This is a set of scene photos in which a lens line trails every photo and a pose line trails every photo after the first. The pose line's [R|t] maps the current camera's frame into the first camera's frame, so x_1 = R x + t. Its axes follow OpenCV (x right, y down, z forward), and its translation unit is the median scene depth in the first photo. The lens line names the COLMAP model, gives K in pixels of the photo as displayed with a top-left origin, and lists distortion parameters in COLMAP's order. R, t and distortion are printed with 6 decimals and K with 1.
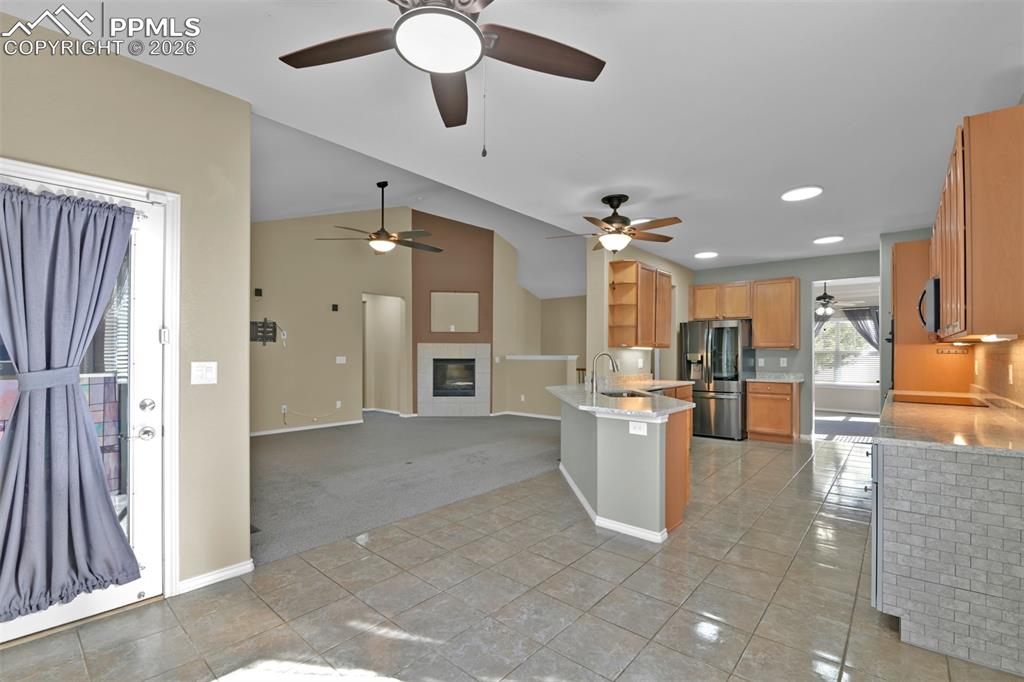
lens RADIAL K [[455.2, 0, 514.2], [0, 455.2, 347.2], [0, 0, 1]] dist [-0.015922, -0.001382]
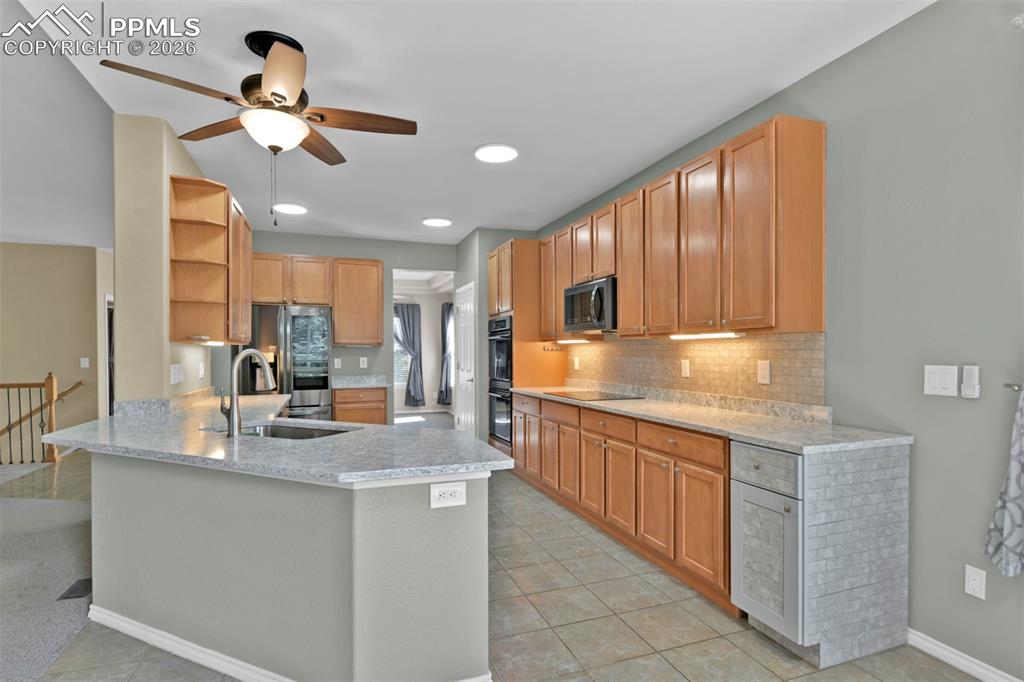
lens RADIAL K [[520.8, 0, 512.2], [0, 520.8, 357.3], [0, 0, 1]] dist [-0.004590, 0.000511]
pose [[0.486176, -0.013586, 0.873755, -0.058692], [-0.005708, 0.999808, 0.018723, 0.002671], [-0.873842, -0.014090, 0.486005, 0.180794]]
